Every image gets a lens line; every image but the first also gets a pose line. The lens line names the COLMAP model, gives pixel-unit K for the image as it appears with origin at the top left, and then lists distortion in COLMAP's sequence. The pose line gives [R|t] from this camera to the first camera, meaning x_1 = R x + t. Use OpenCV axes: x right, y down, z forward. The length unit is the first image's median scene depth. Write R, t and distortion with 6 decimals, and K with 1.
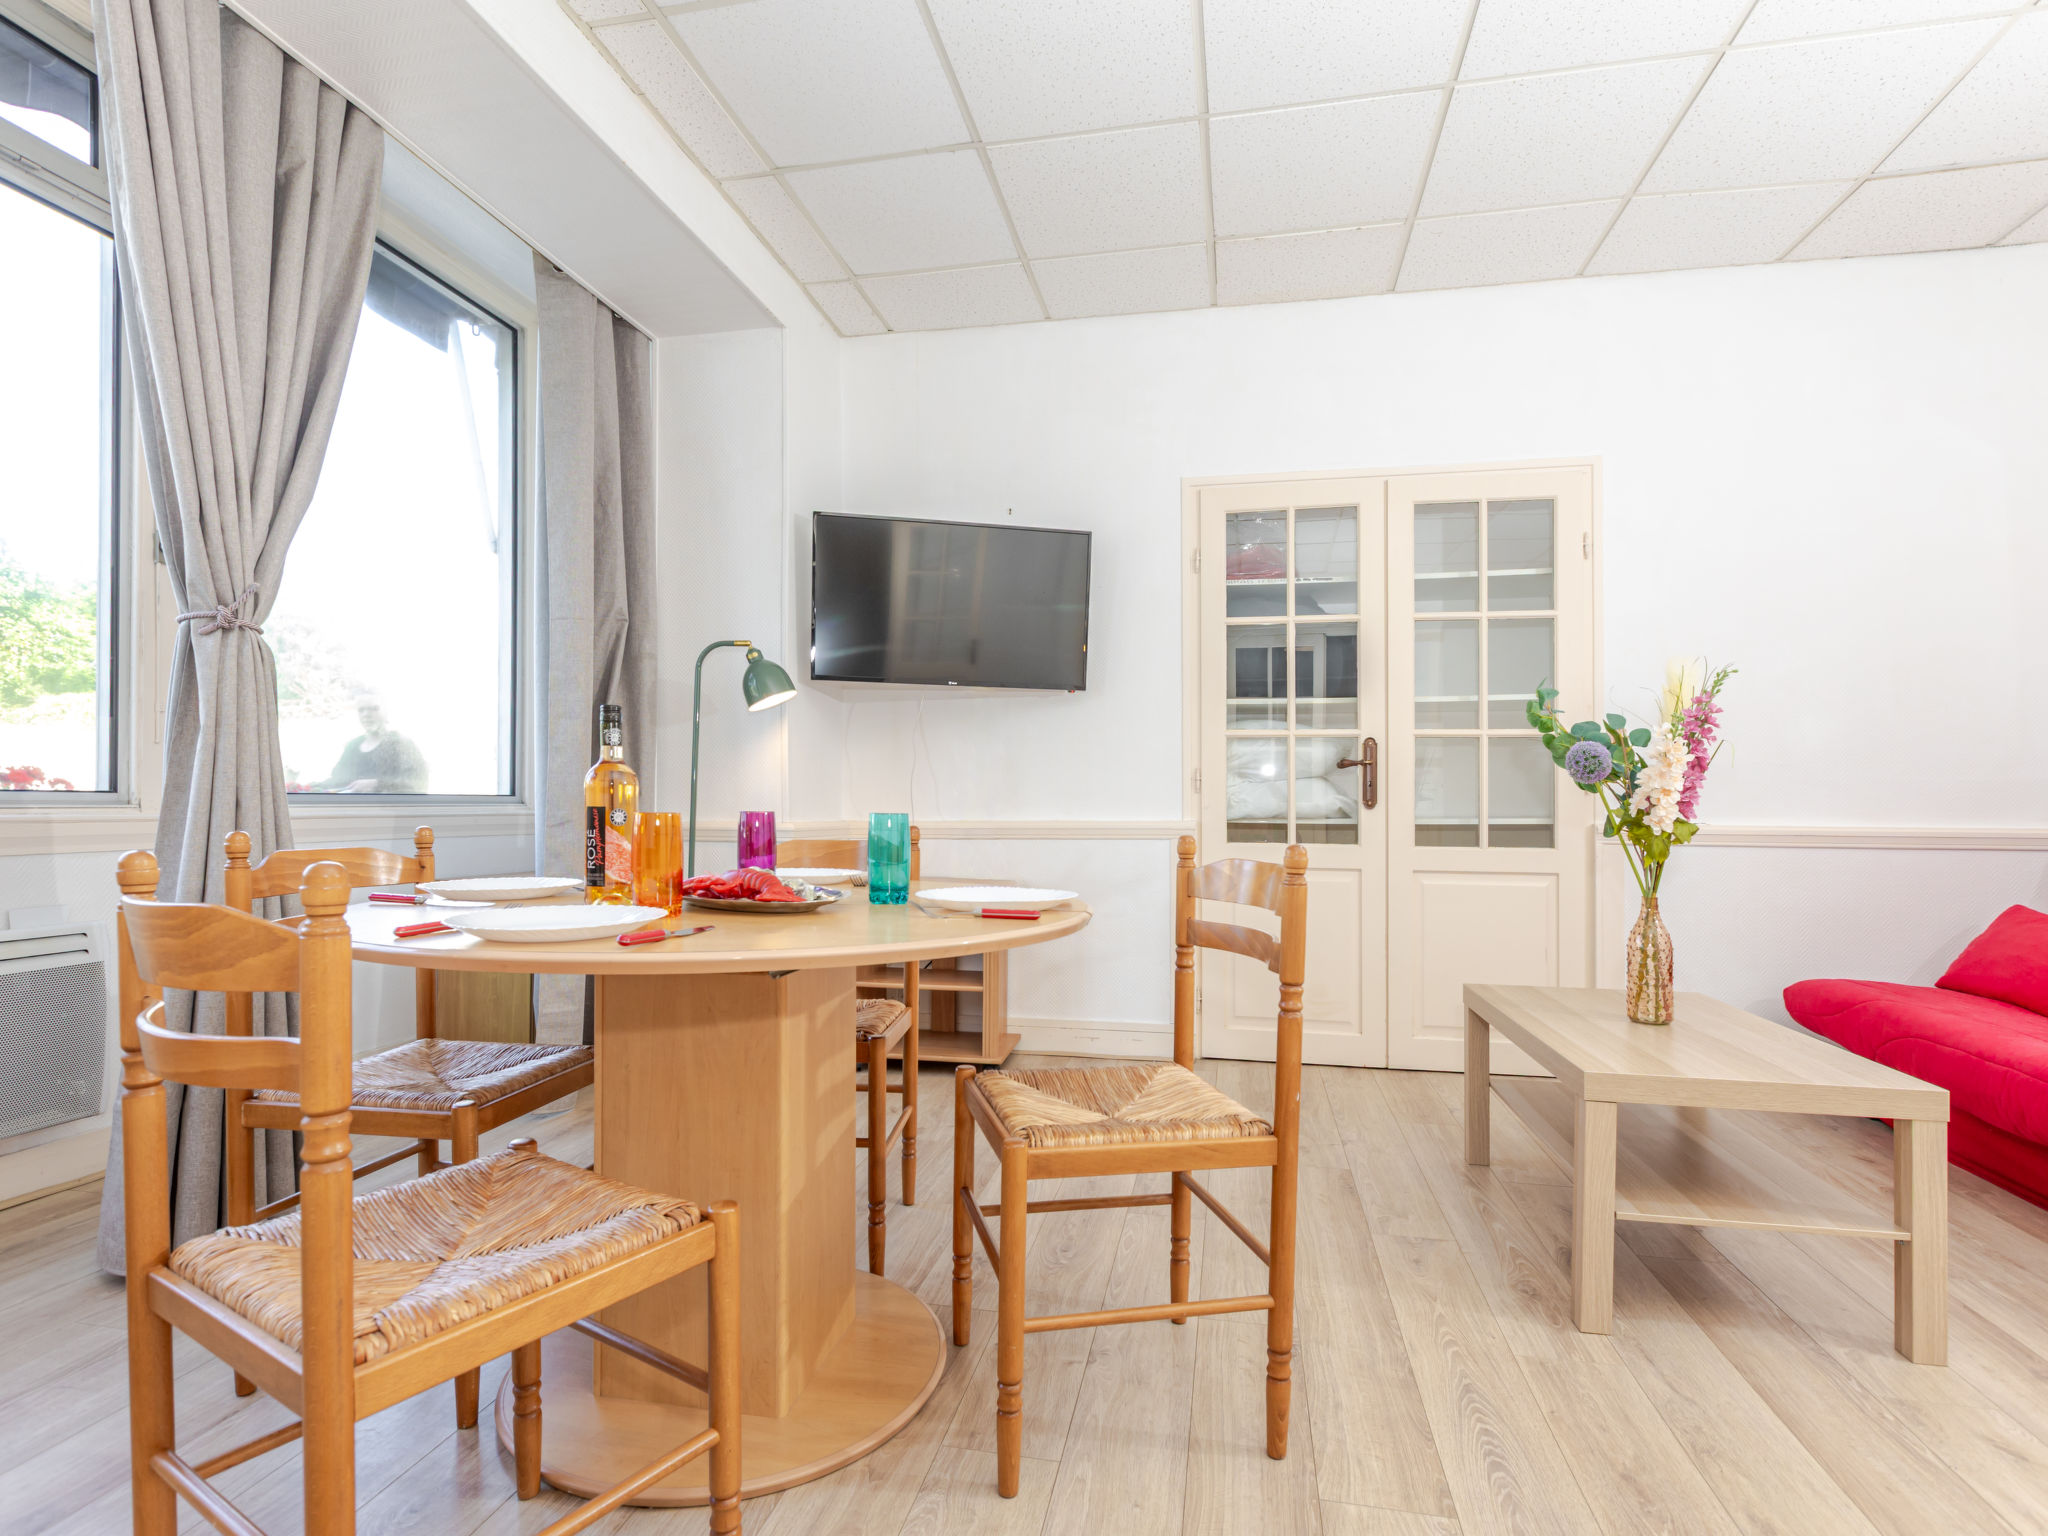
lens RADIAL K [[1071.2, 0, 1017.4], [0, 1071.2, 818.4], [0, 0, 1]] dist [-0.011487, 0.001788]
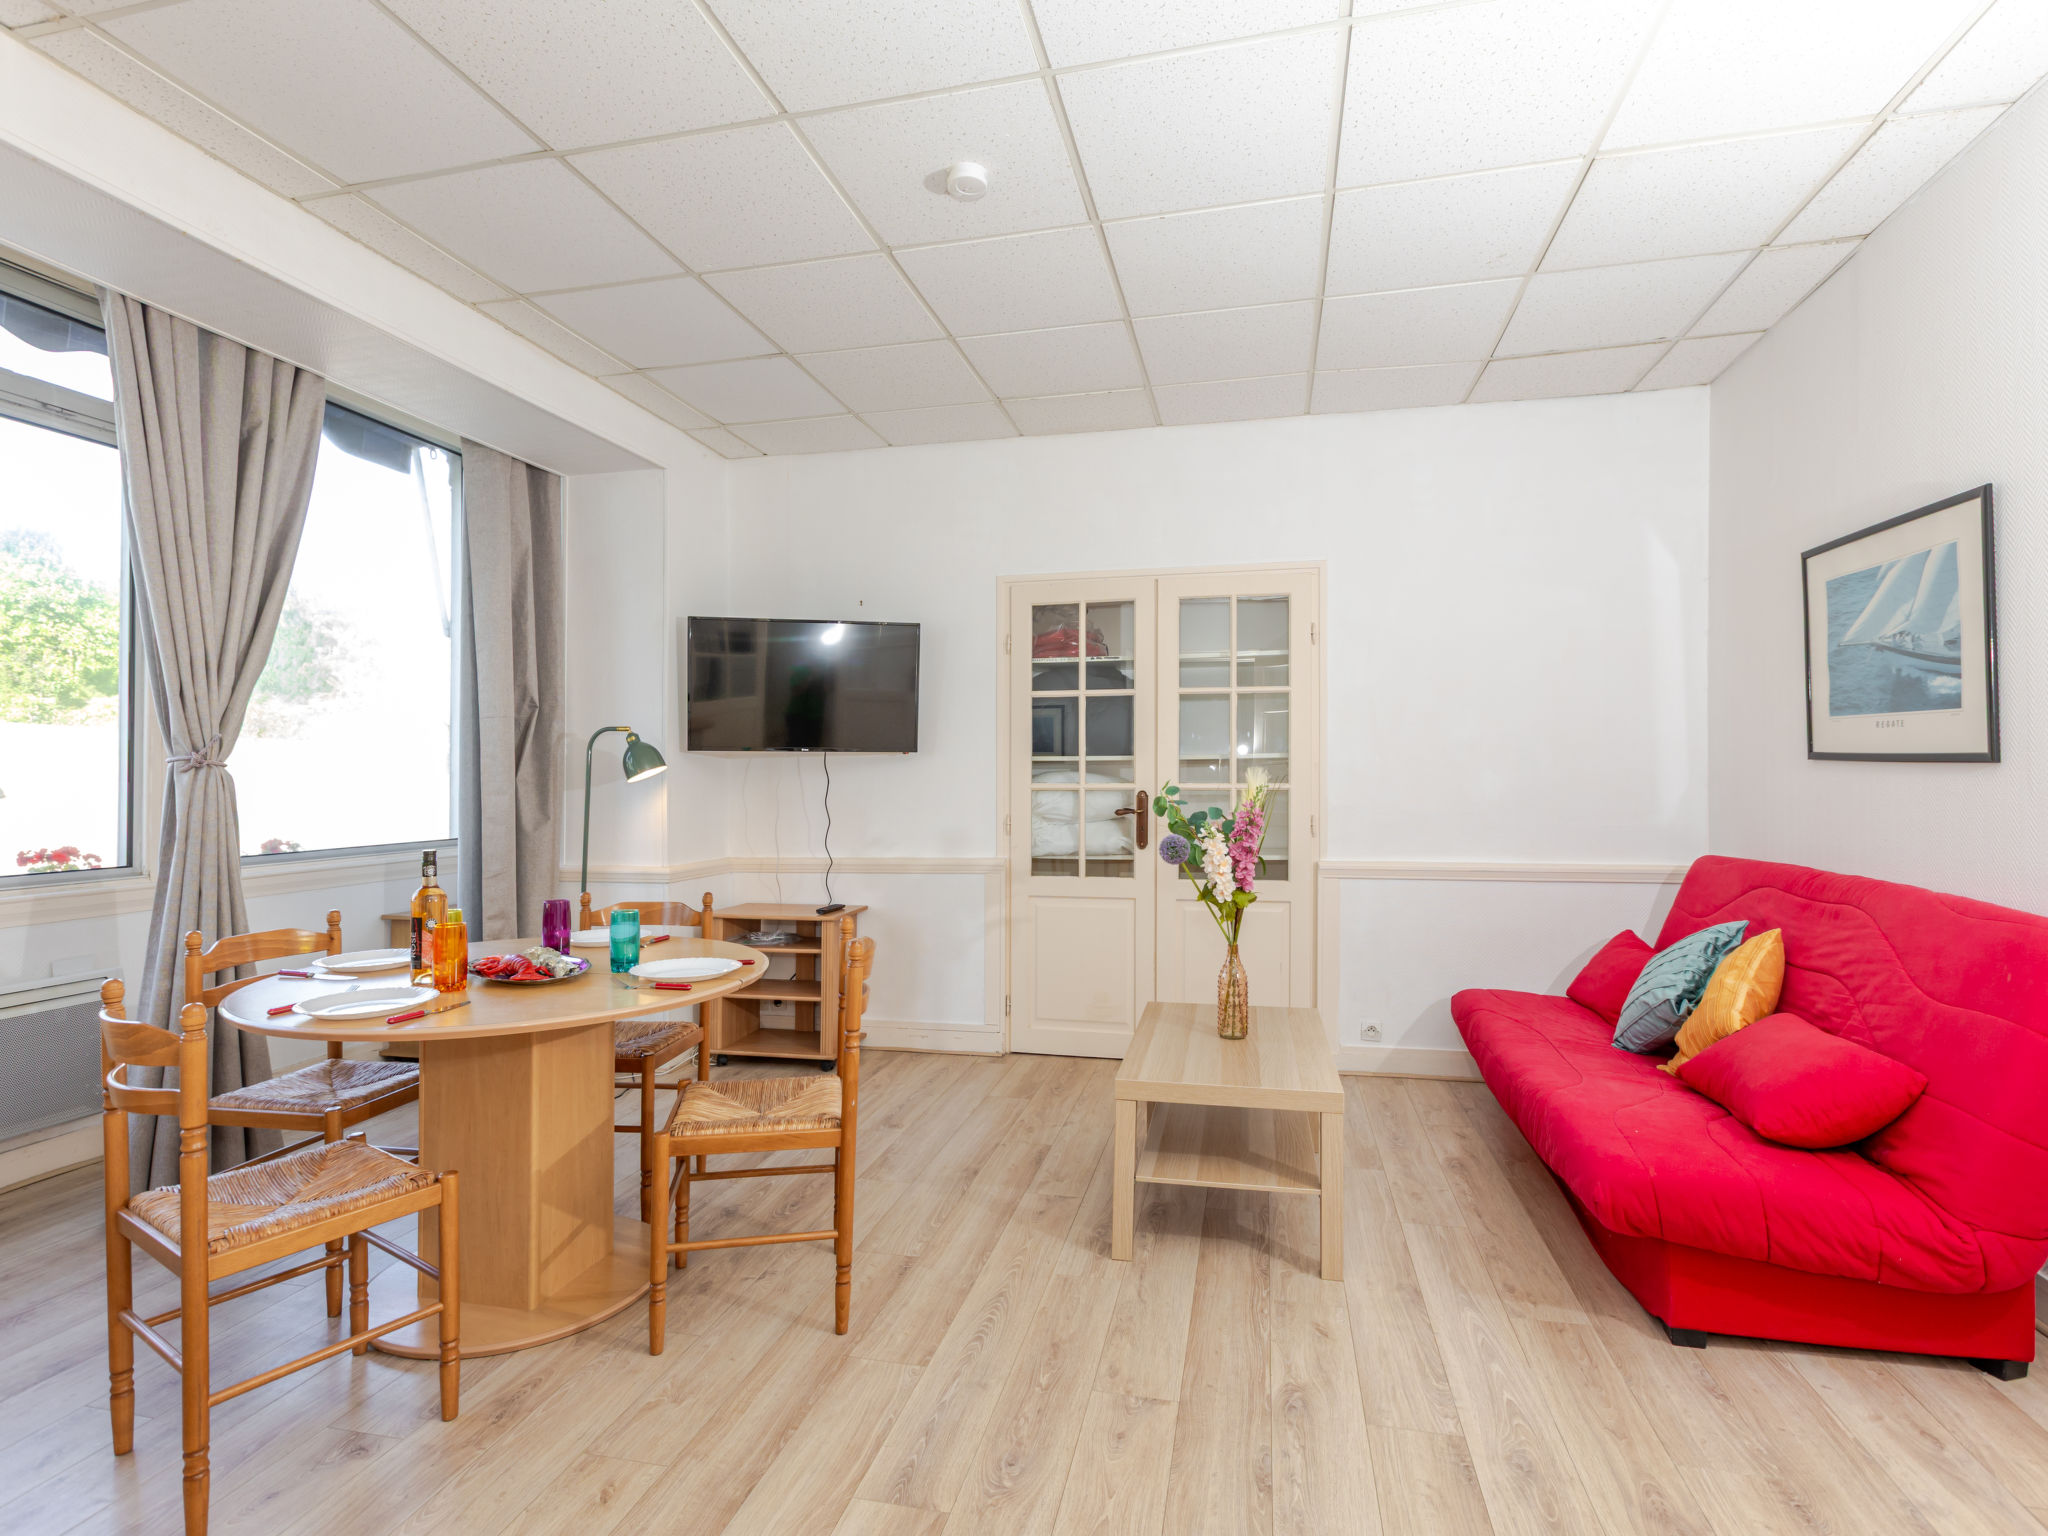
lens RADIAL K [[1060.1, 0, 1044.8], [0, 1060.1, 770.0], [0, 0, 1]] dist [-0.018014, 0.000516]
pose [[0.999924, -0.010522, -0.006397, 0.361391], [0.010423, 0.999829, -0.015285, -0.130398], [0.006556, 0.015217, 0.999863, -0.360208]]
